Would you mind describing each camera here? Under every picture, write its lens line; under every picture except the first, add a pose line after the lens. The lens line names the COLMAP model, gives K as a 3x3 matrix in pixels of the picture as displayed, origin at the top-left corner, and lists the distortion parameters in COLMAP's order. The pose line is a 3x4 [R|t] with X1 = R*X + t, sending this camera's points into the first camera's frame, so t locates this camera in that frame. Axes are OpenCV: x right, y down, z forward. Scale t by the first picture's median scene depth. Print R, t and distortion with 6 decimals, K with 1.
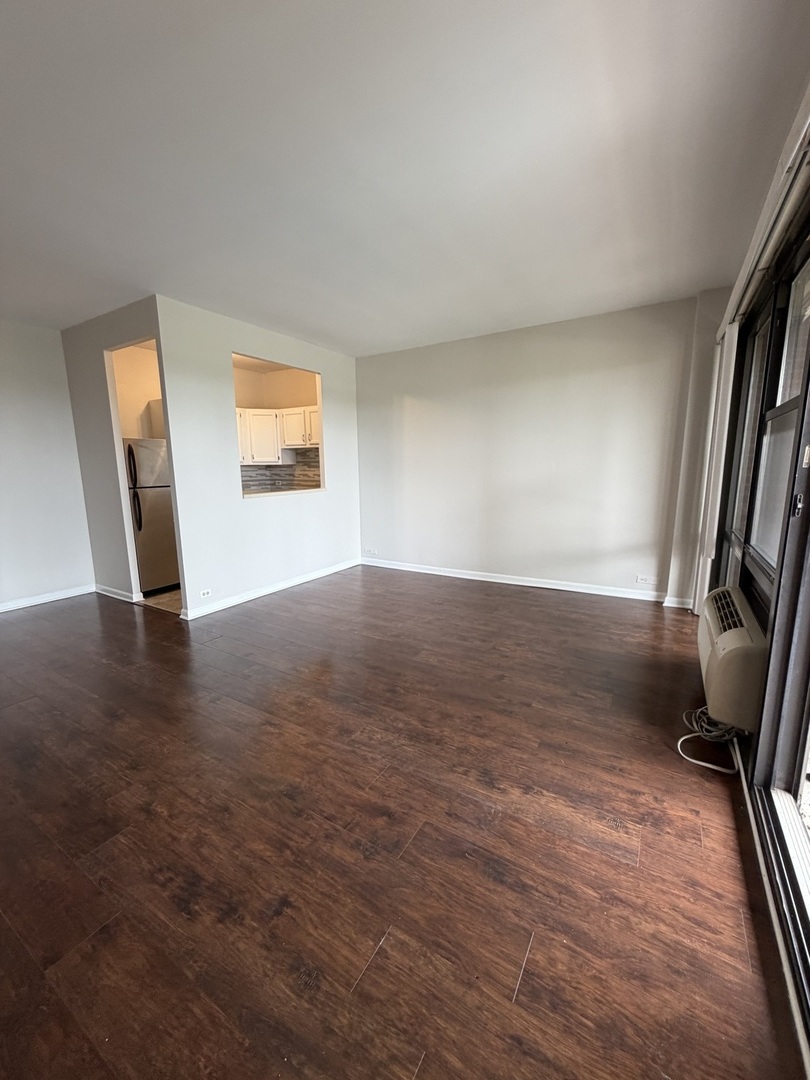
lens RADIAL K [[430.7, 0, 402.5], [0, 430.7, 535.7], [0, 0, 1]] dist [0.000390, 0.000038]
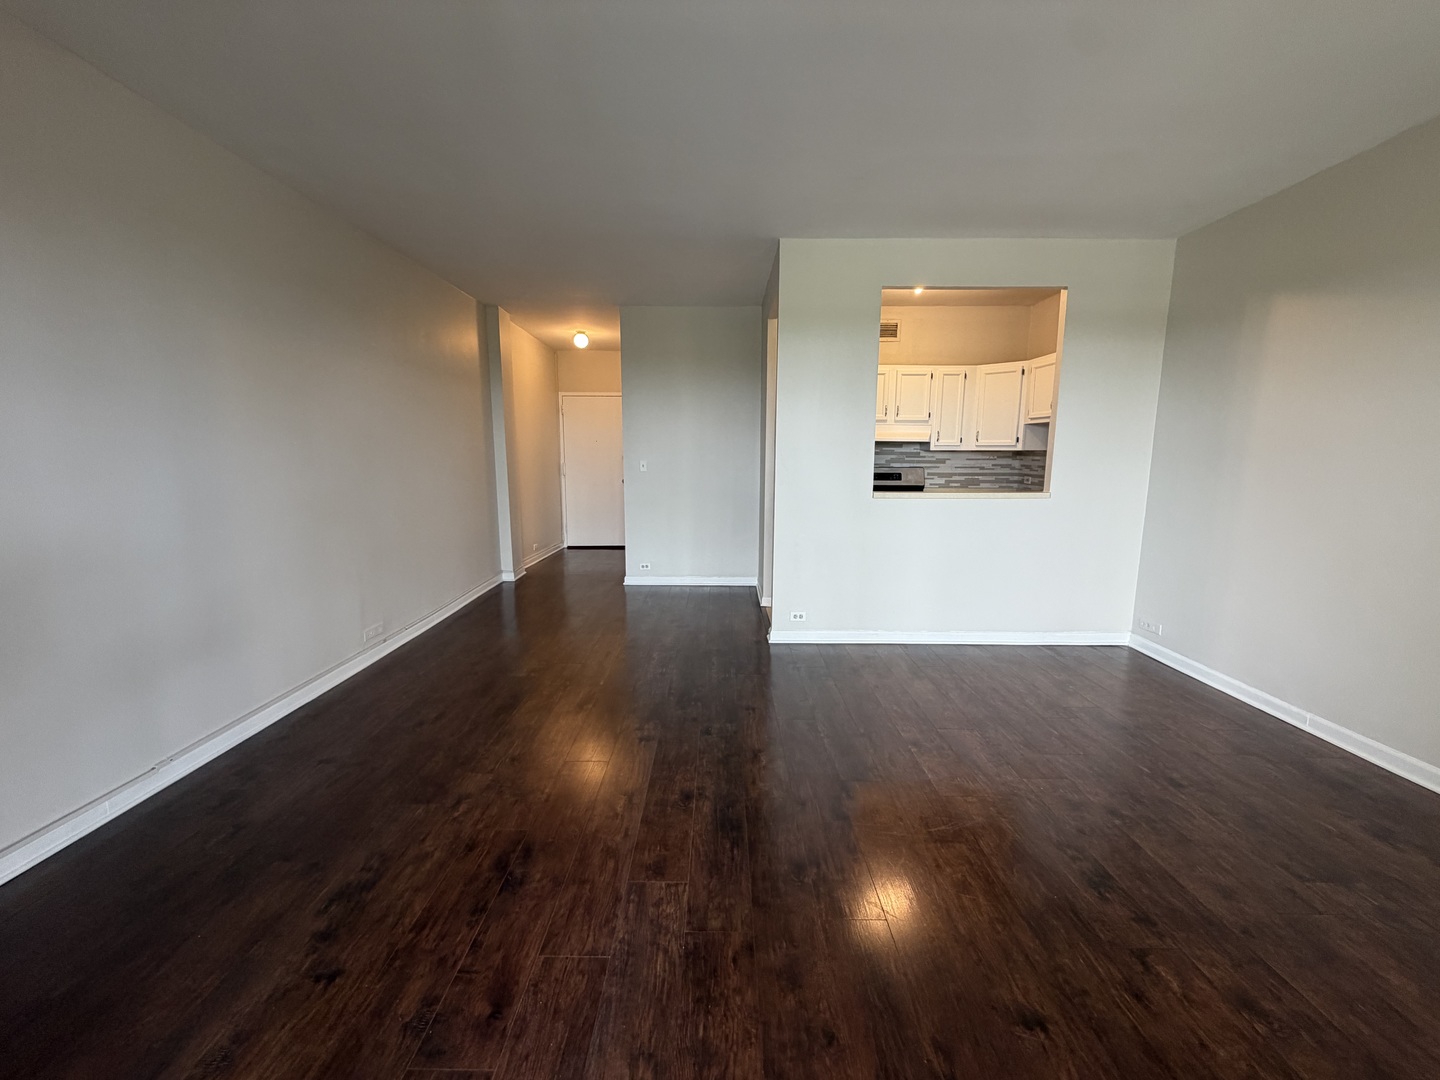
lens RADIAL K [[574.3, 0, 717.0], [0, 574.3, 538.6], [0, 0, 1]] dist [0.000390, 0.000038]
pose [[0.521101, 0.140647, -0.841827, 0.289185], [-0.150885, 0.985974, 0.071331, -0.049633], [0.840052, 0.089849, 0.535013, 0.303851]]
